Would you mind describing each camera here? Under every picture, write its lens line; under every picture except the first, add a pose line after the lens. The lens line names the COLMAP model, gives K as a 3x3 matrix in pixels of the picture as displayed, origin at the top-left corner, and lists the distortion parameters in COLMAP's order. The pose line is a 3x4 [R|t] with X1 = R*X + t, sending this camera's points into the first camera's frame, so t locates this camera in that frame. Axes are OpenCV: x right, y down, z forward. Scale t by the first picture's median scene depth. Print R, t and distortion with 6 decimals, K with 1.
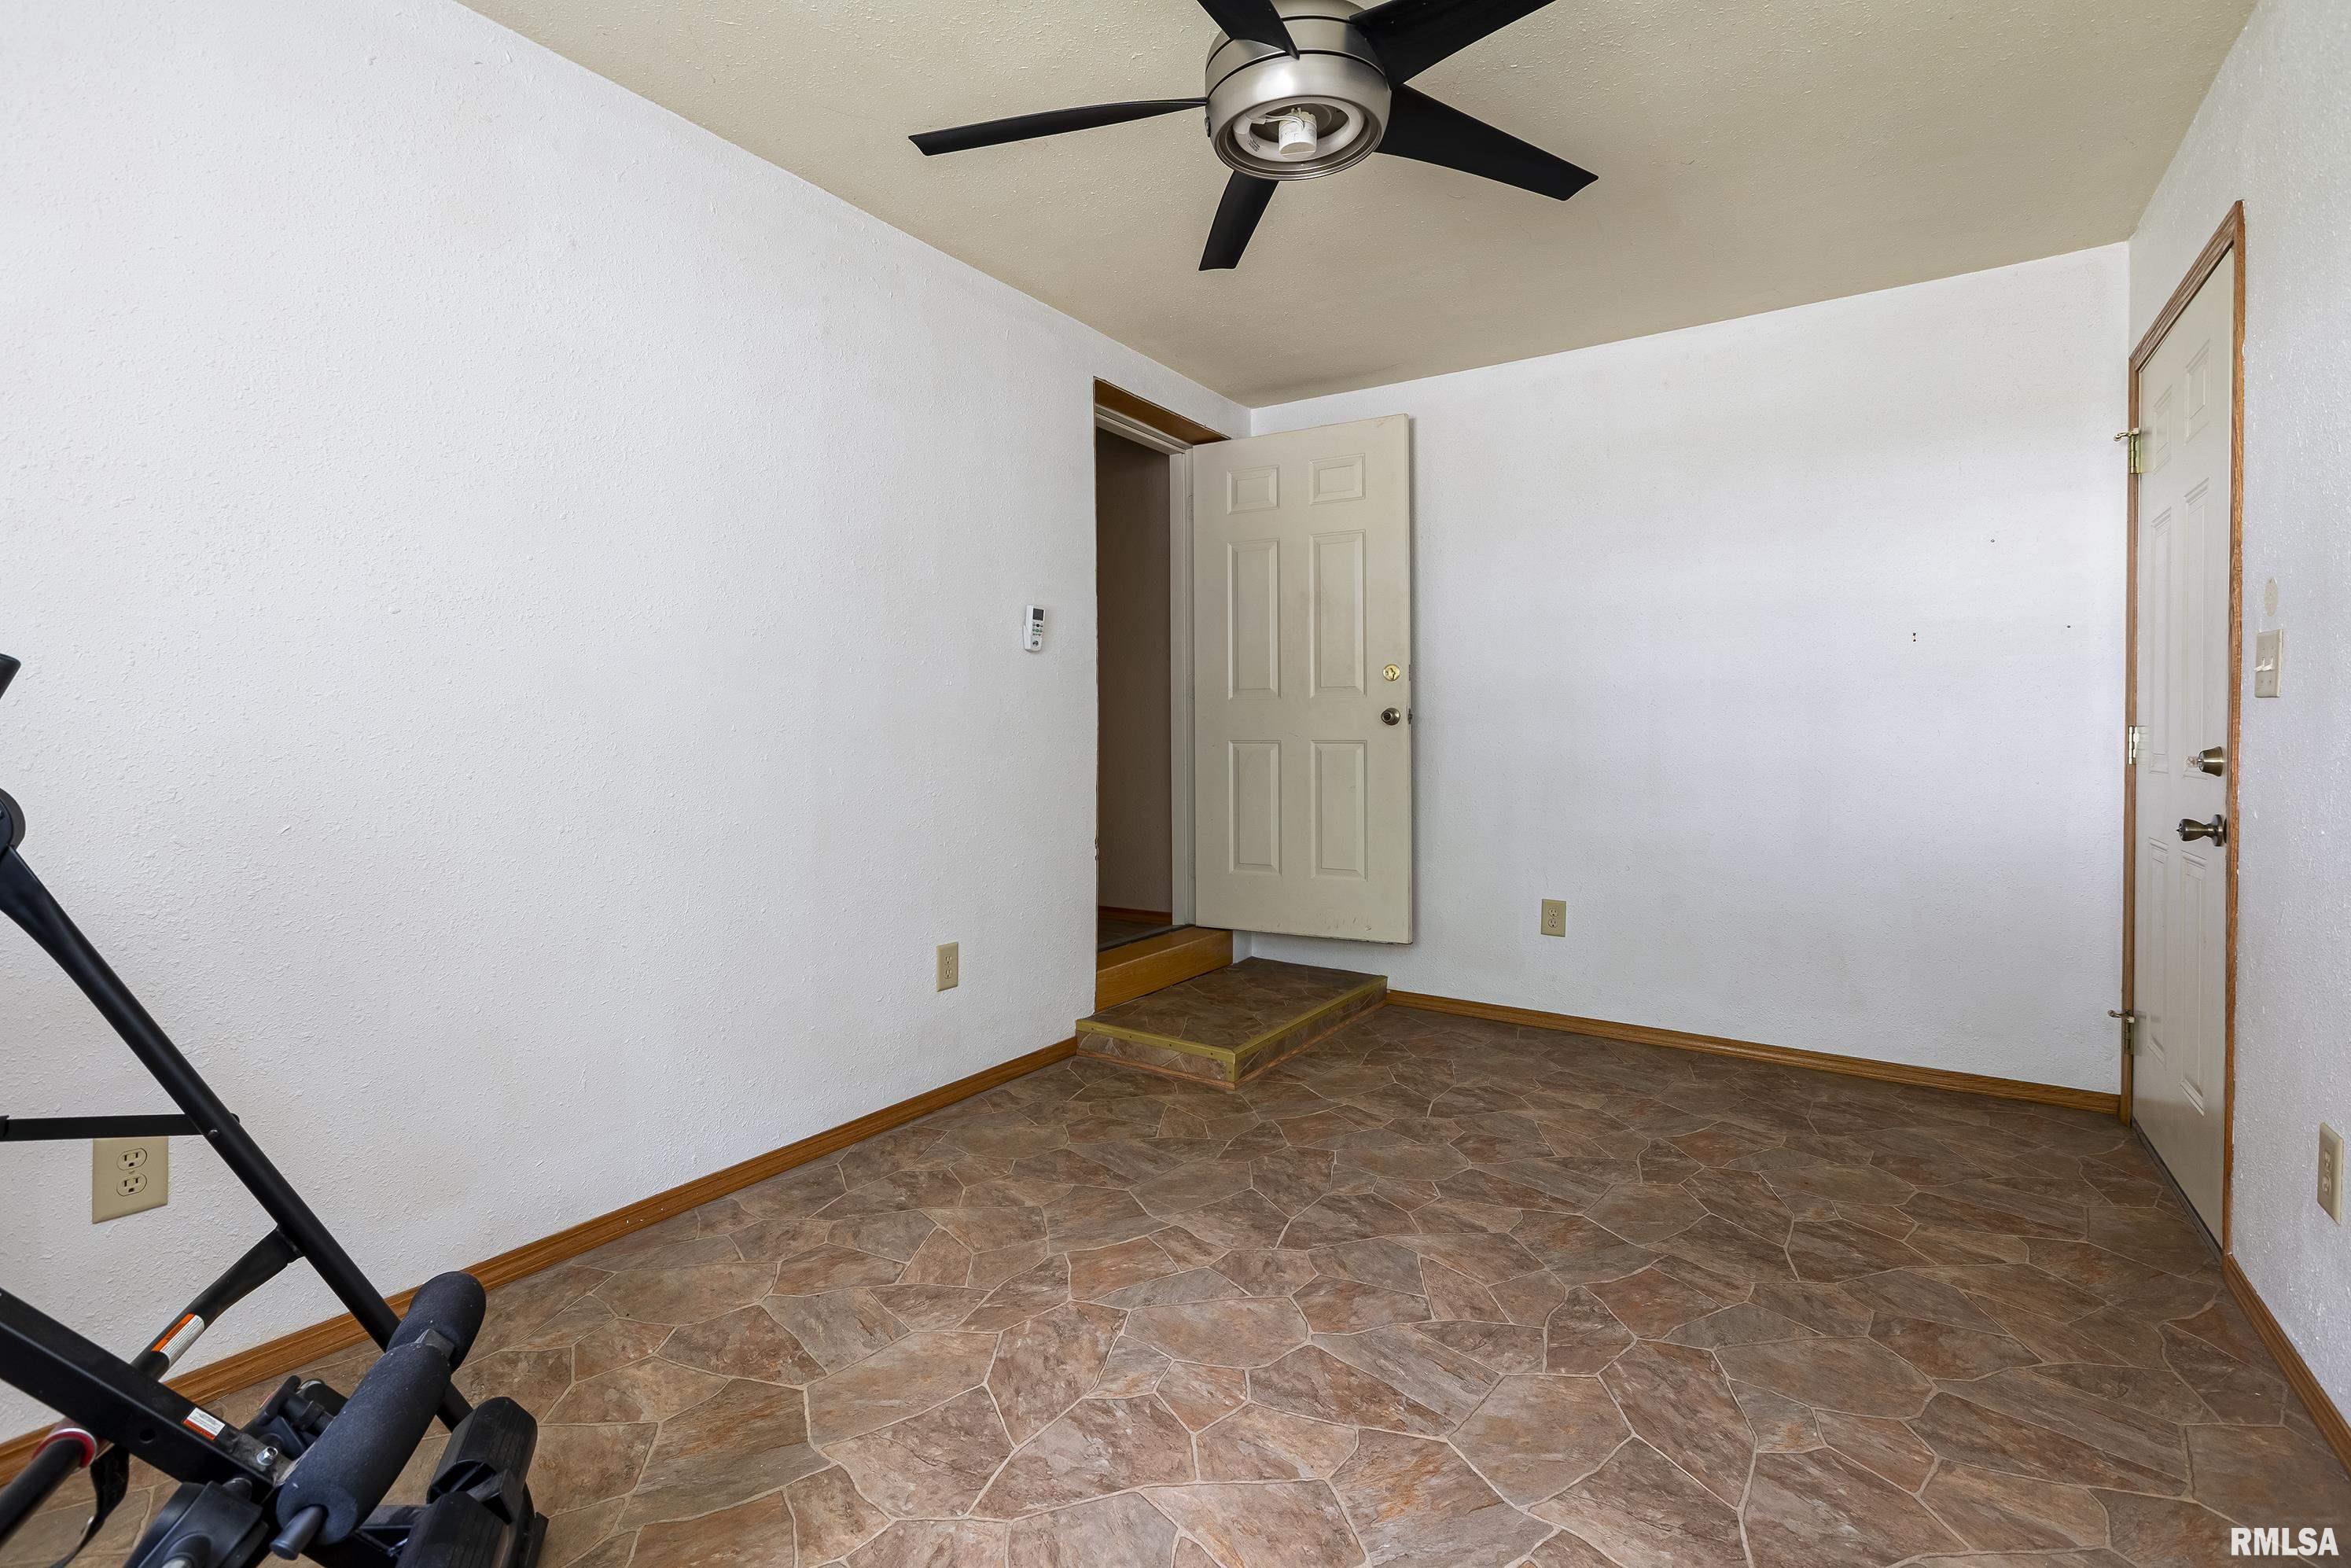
lens RADIAL K [[1086.4, 0, 1173.6], [0, 1086.4, 773.5], [0, 0, 1]] dist [-0.000269, -0.000274]
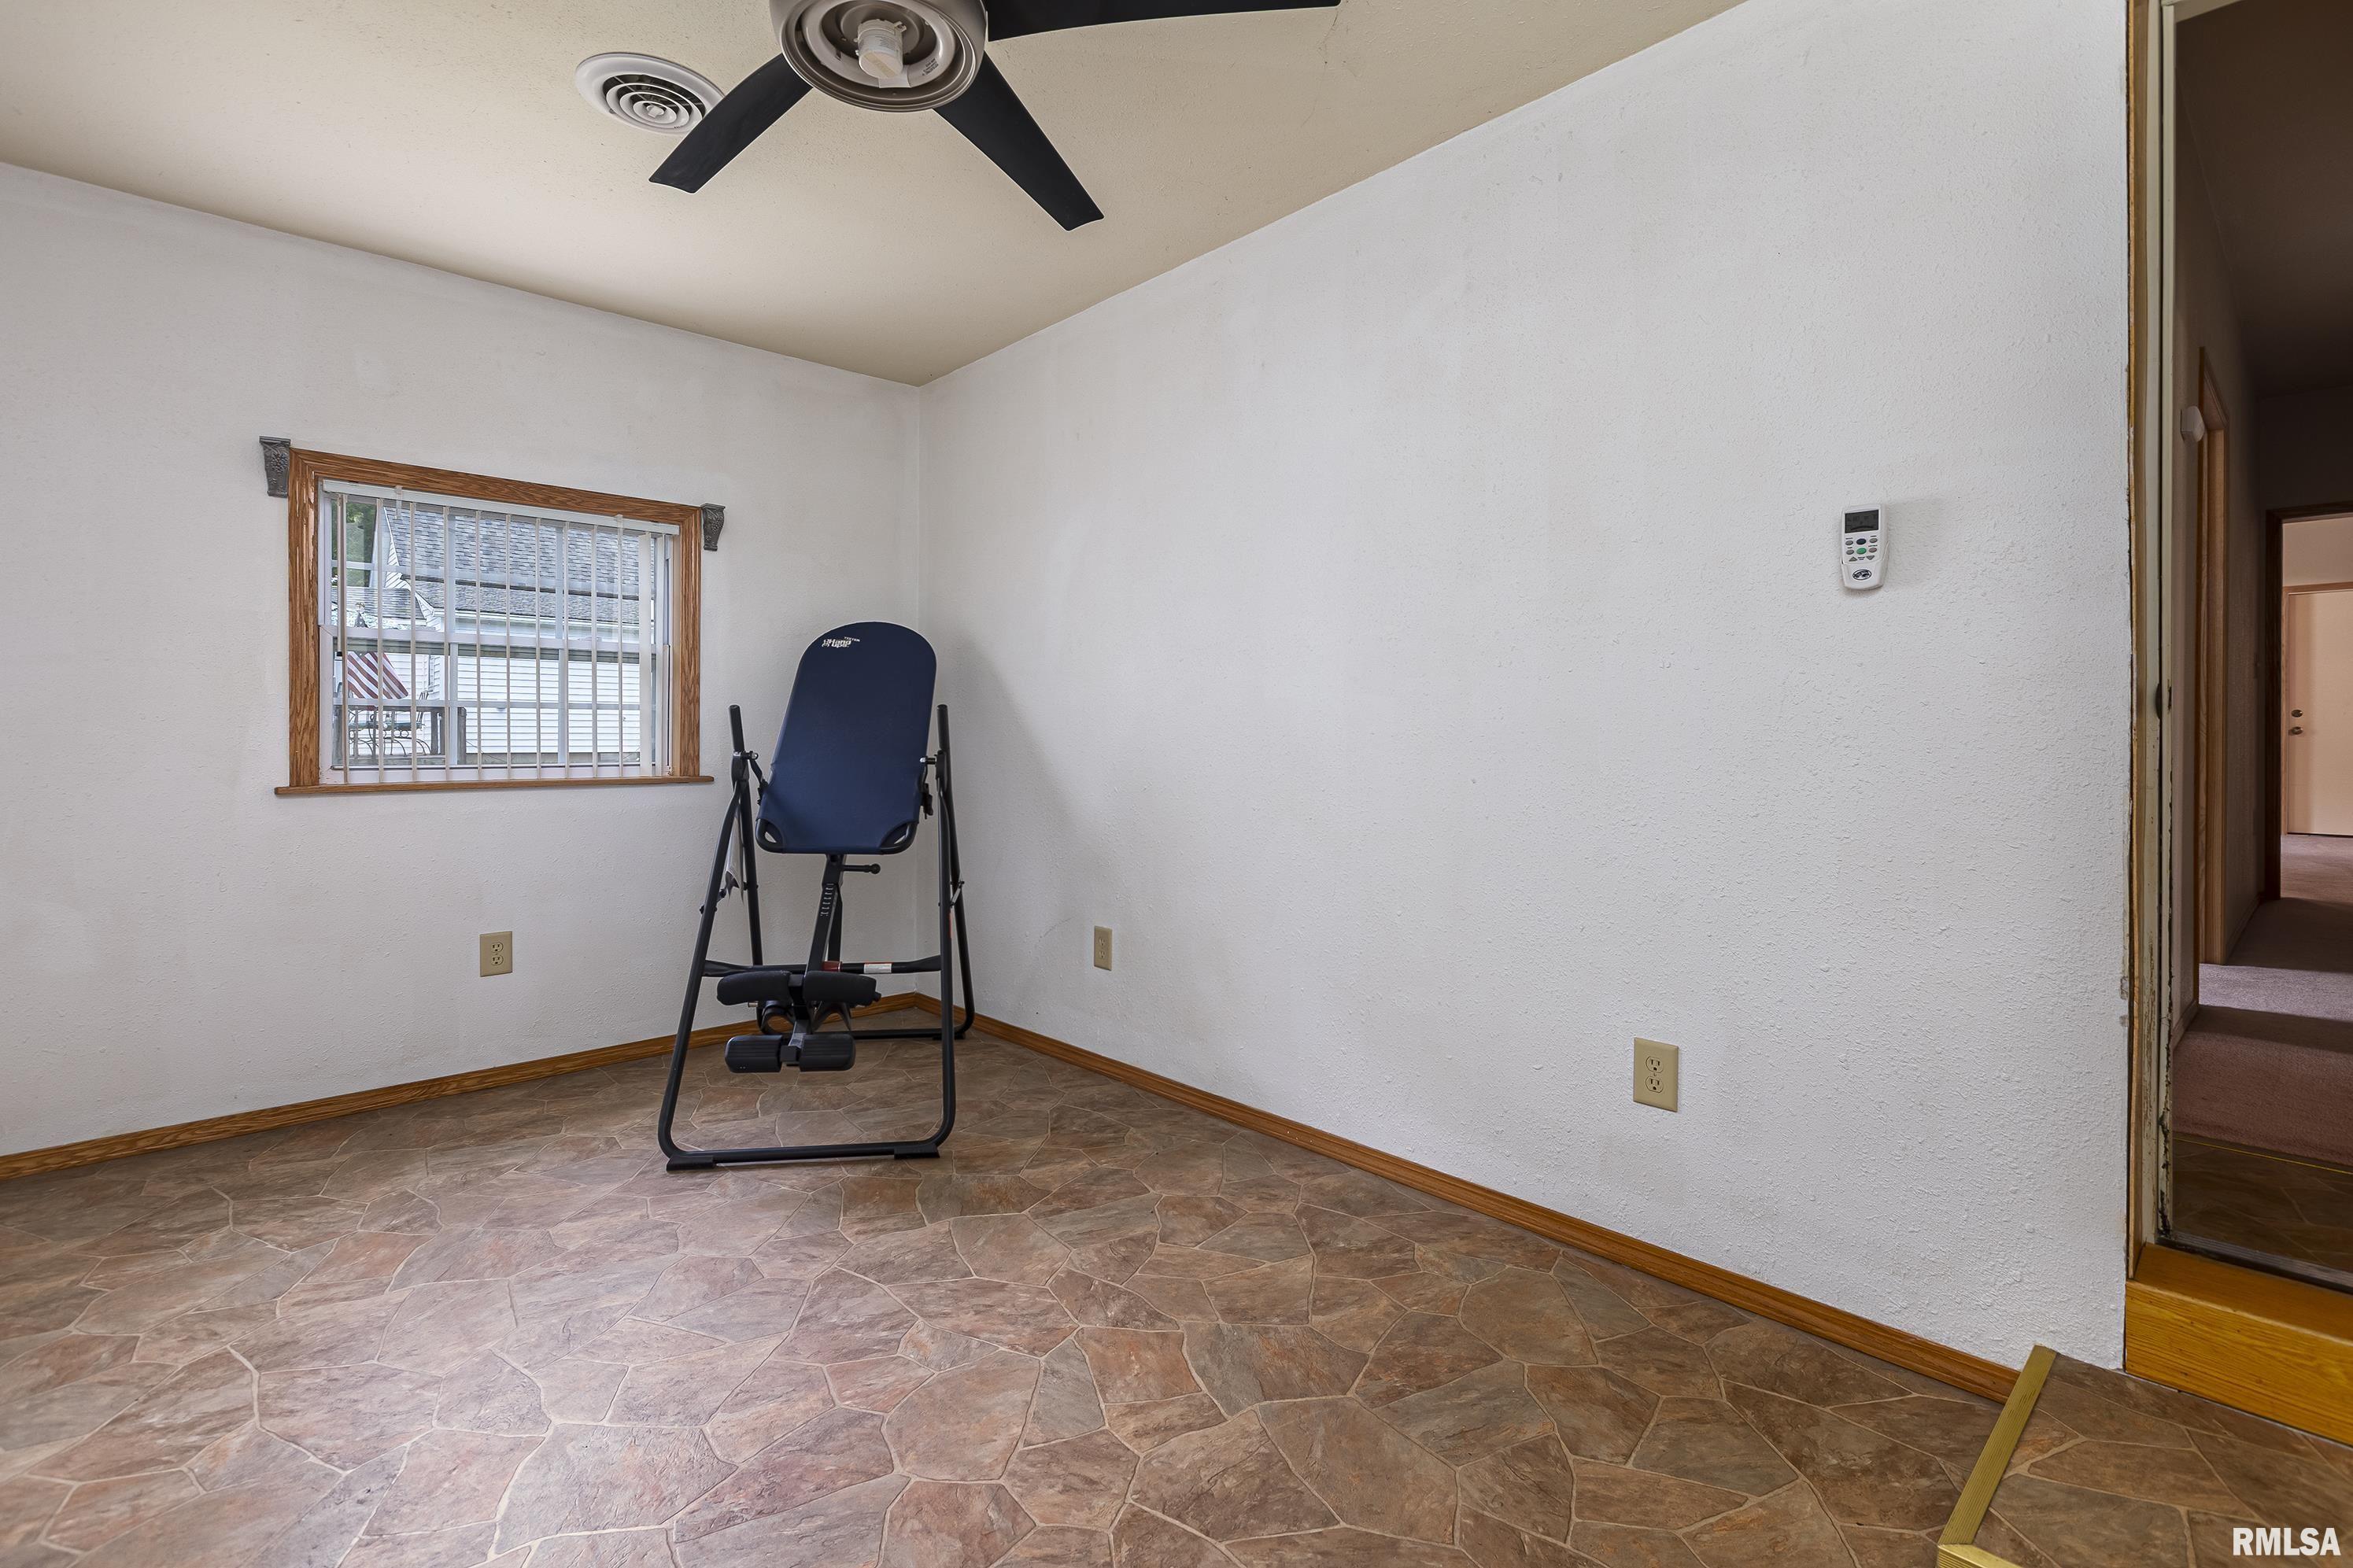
lens RADIAL K [[1071.1, 0, 1127.0], [0, 1071.1, 713.1], [0, 0, 1]] dist [0.017145, -0.005523]
pose [[-0.267553, -0.020208, -0.963331, 0.791751], [-0.033854, 0.999360, -0.011561, -0.046574], [0.962948, 0.029519, -0.268065, 1.228383]]
